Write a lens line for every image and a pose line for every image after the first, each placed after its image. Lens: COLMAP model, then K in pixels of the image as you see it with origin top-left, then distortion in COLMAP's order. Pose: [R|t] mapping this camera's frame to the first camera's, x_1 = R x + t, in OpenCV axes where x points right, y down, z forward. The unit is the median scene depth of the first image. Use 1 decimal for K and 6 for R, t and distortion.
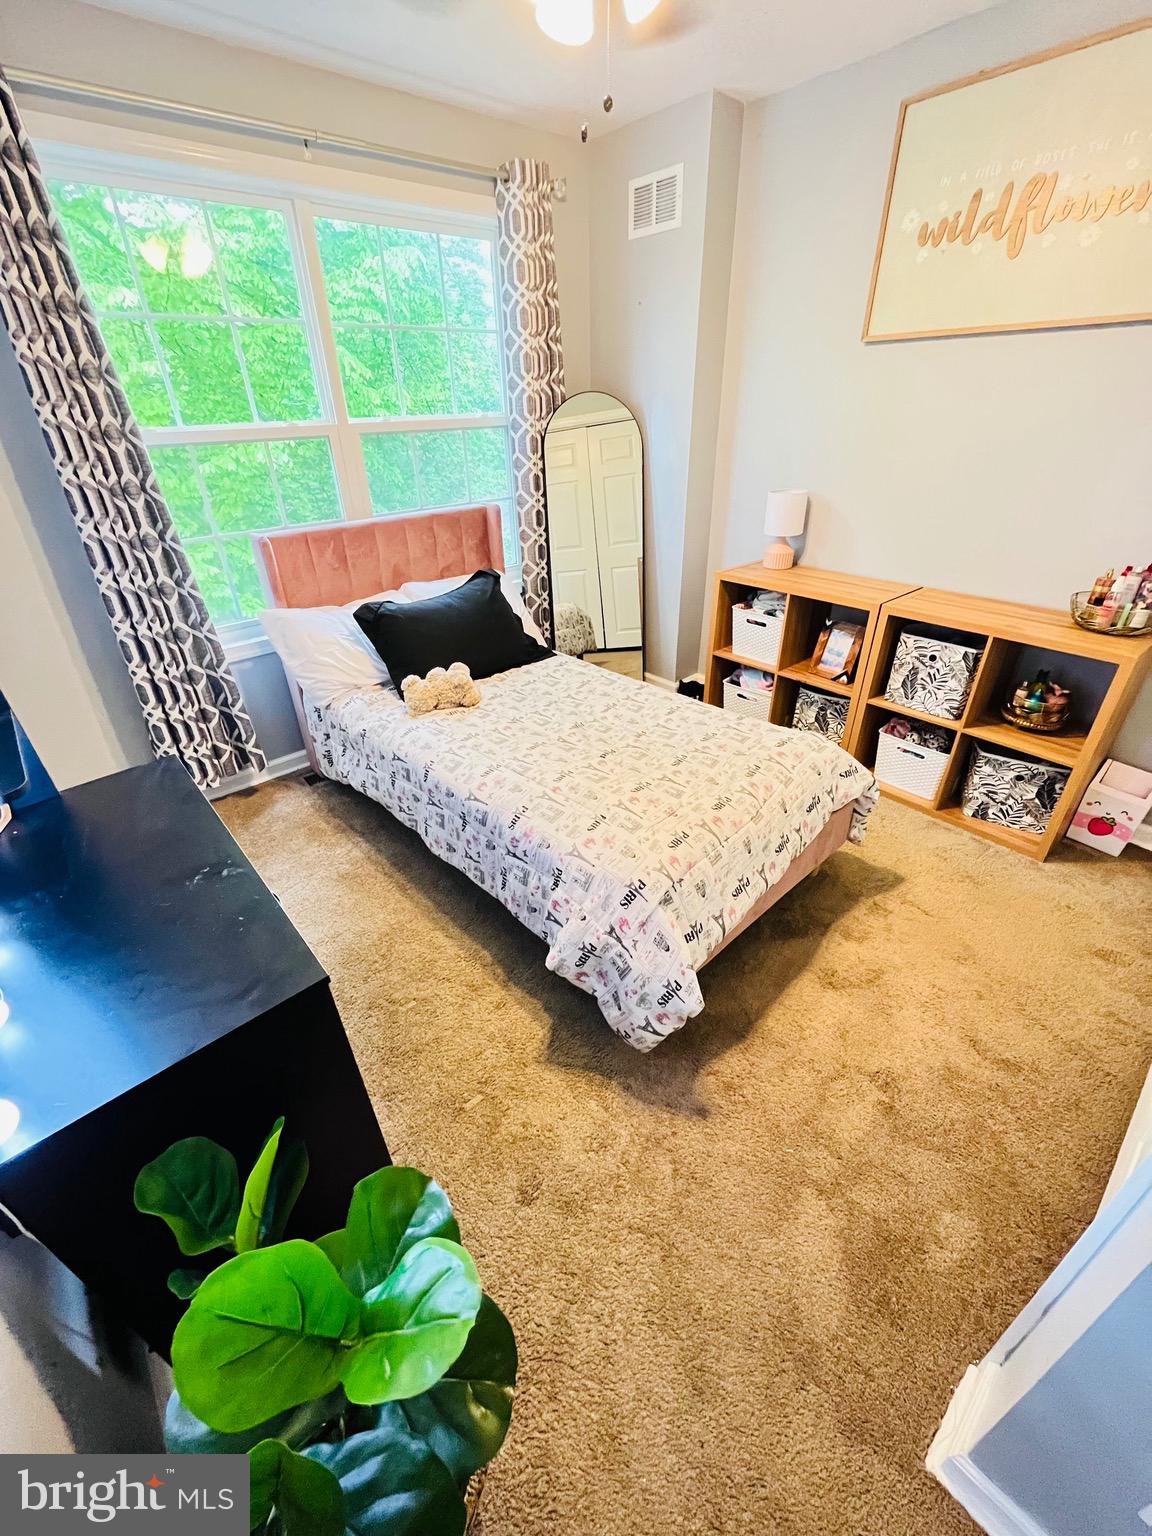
lens RADIAL K [[622.6, 0, 575.1], [0, 622.6, 784.5], [0, 0, 1]] dist [-0.002604, -0.000324]
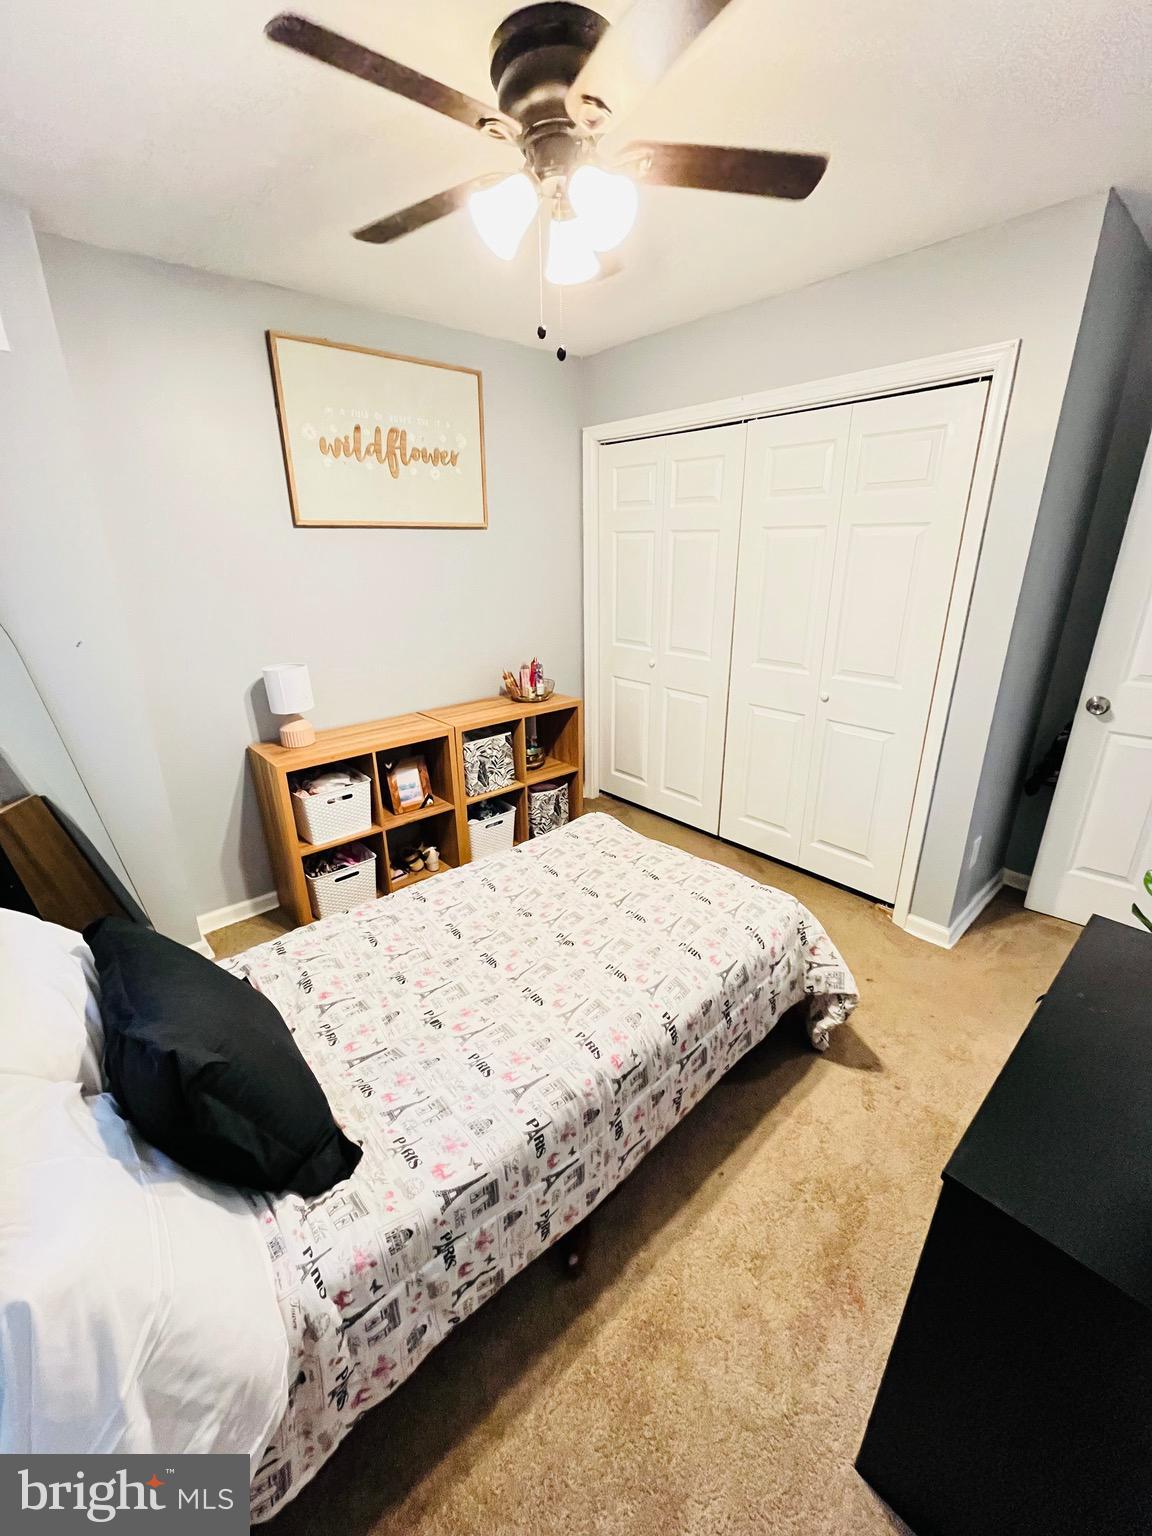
lens RADIAL K [[622.6, 0, 577.1], [0, 622.6, 765.0], [0, 0, 1]] dist [-0.002604, -0.000324]
pose [[-0.006283, -0.322261, 0.946630, -0.689932], [0.528167, 0.802762, 0.276790, -0.458797], [-0.849118, 0.501717, 0.165164, 0.673411]]
